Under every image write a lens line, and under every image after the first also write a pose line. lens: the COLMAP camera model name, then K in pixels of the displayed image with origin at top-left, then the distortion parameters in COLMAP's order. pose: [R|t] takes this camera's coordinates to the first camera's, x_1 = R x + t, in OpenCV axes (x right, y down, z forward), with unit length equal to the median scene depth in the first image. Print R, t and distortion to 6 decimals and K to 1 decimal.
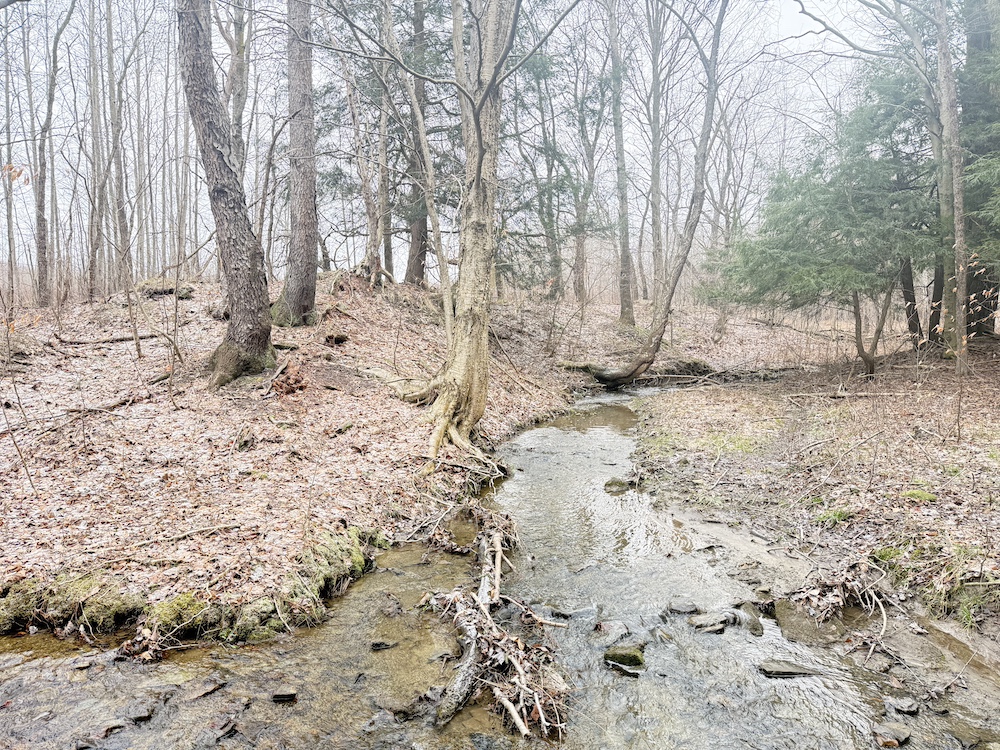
lens RADIAL K [[640.4, 0, 500.7], [0, 640.4, 374.0], [0, 0, 1]] dist [-0.022442, -0.010465]
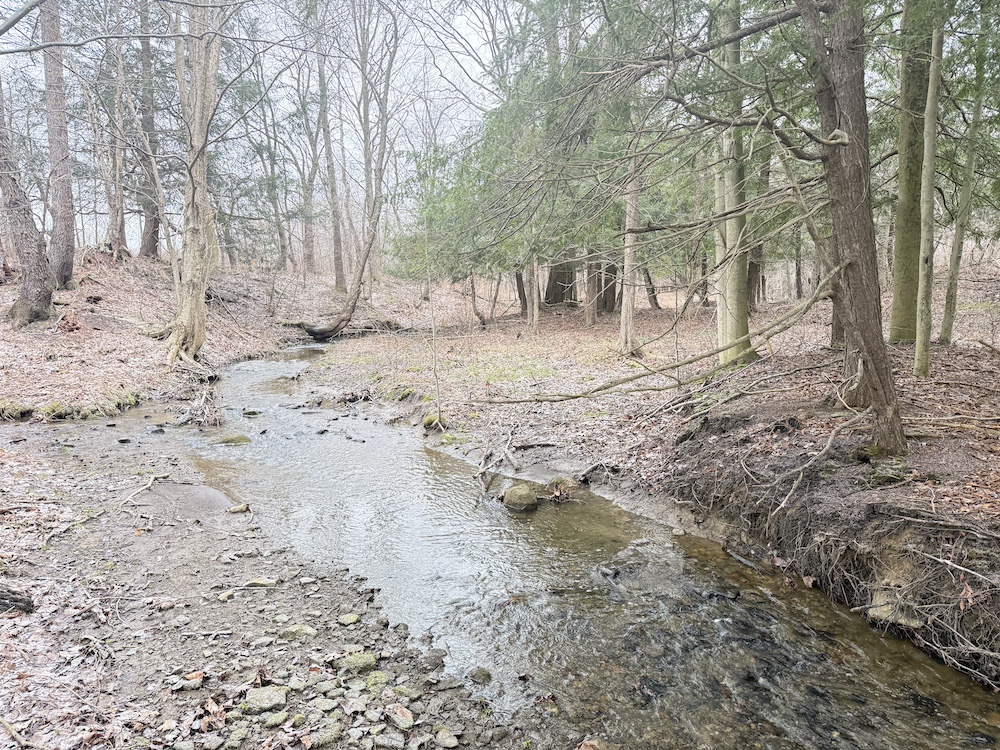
lens RADIAL K [[640.4, 0, 502.4], [0, 640.4, 373.7], [0, 0, 1]] dist [-0.022442, -0.010465]
pose [[0.930435, -0.036320, 0.364653, 0.076778], [0.018483, 0.998461, 0.052288, 0.057173], [-0.365991, -0.041910, 0.929674, -0.689731]]
